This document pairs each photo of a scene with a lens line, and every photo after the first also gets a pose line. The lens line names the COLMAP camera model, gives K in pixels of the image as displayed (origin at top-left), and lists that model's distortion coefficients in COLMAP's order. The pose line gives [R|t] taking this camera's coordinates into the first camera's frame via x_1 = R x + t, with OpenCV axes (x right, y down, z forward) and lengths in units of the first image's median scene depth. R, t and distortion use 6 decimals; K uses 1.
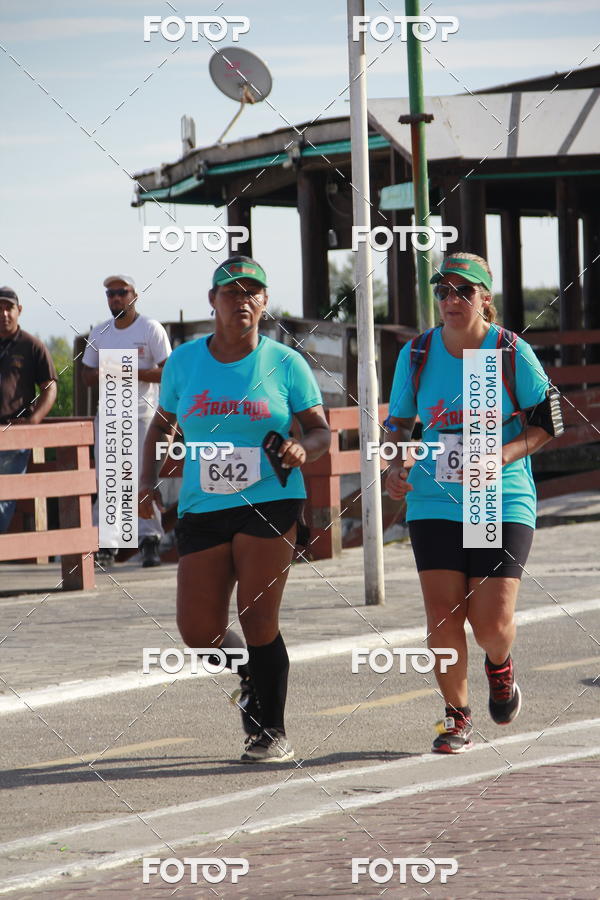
lens RADIAL K [[4805.5, 0, 356.3], [0, 4805.5, 464.7], [0, 0, 1]] dist [1.624435, 0.000000]
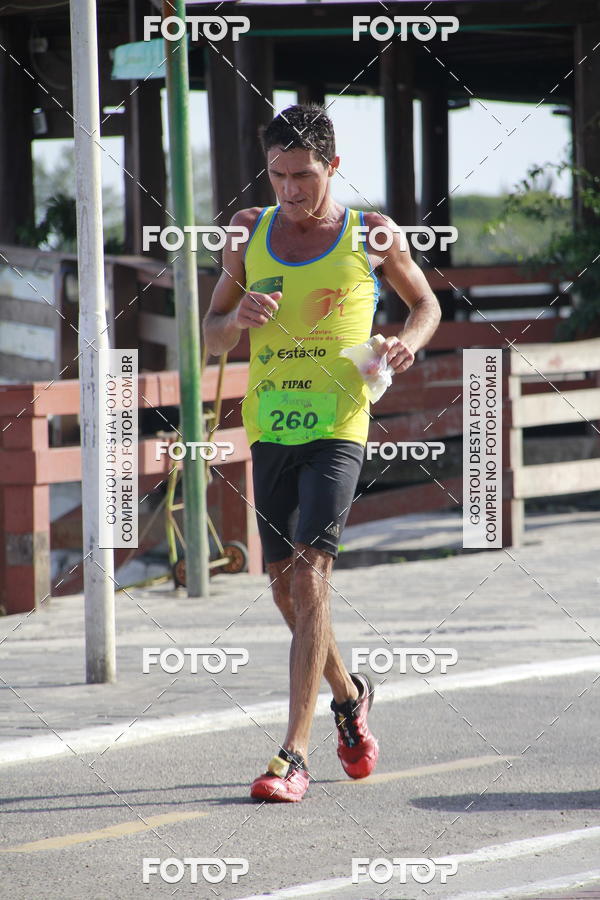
lens RADIAL K [[4805.5, 0, 314.5], [0, 4805.5, 481.2], [0, 0, 1]] dist [1.624435, 0.000000]
pose [[0.999669, 0.010392, 0.023531, 0.017286], [-0.010465, 0.999941, 0.002986, -0.000678], [-0.023499, -0.003231, 0.999719, 0.340248]]
